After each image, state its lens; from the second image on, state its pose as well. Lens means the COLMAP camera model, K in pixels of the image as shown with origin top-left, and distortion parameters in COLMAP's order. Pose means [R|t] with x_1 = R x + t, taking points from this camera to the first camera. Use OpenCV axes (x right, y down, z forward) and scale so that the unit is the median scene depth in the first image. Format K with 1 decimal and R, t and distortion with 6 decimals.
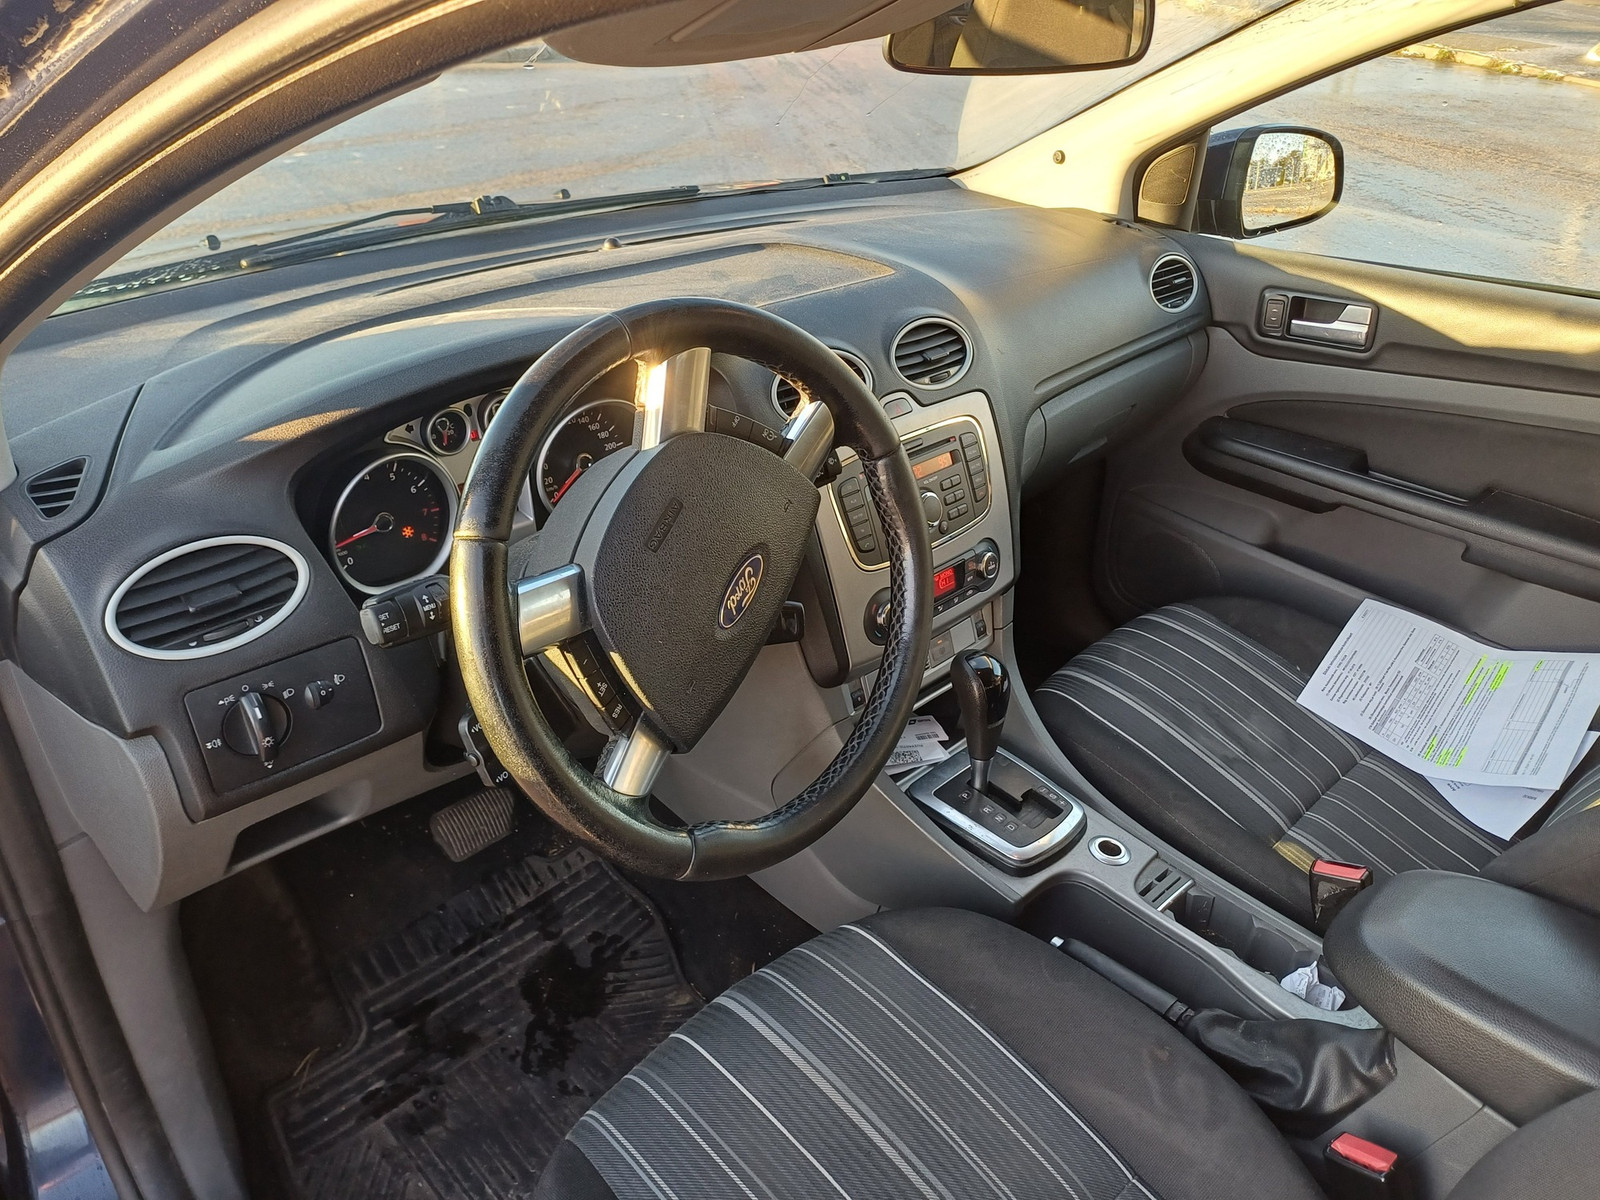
lens RADIAL K [[1142.6, 0, 800.0], [0, 1142.6, 600.0], [0, 0, 1]] dist [0.061310, -0.000653]
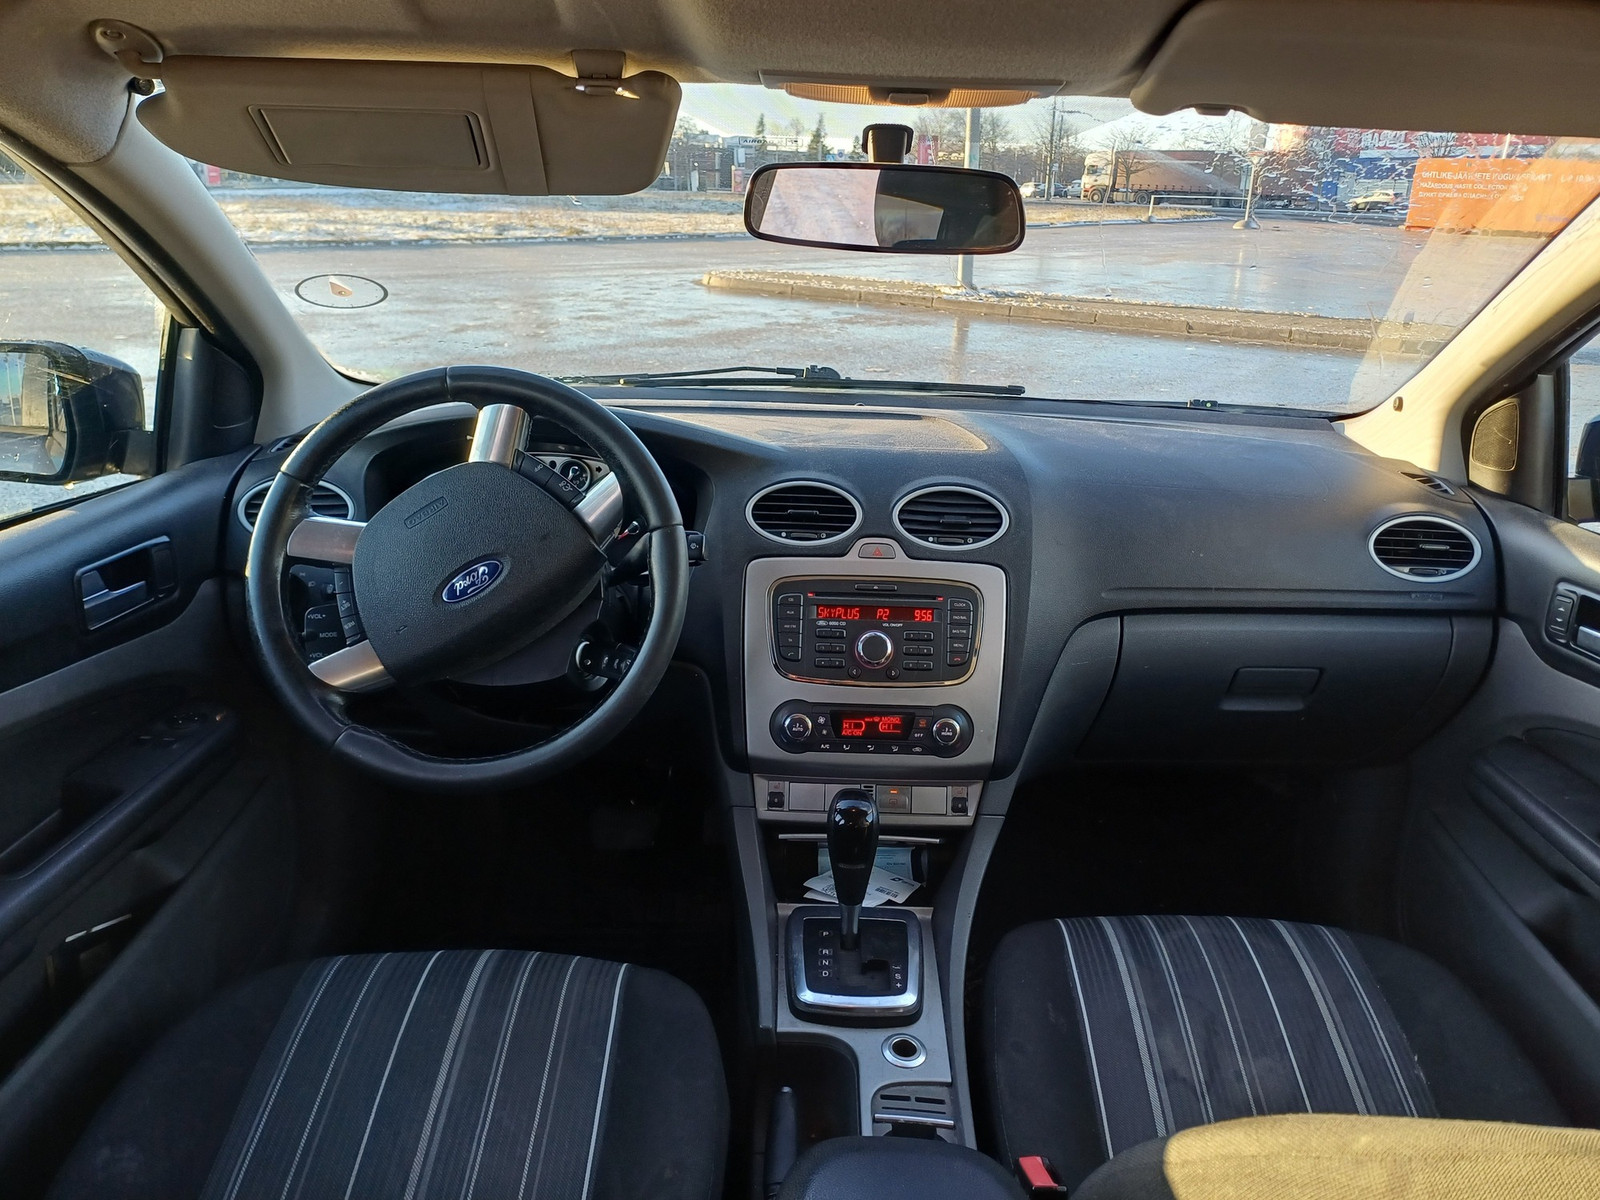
lens RADIAL K [[1142.6, 0, 800.0], [0, 1142.6, 600.0], [0, 0, 1]] dist [0.061310, -0.000653]
pose [[0.717702, 0.234230, -0.655774, 0.562283], [-0.367026, 0.927544, -0.070385, -0.015712], [0.591773, 0.291201, 0.751669, 0.117015]]
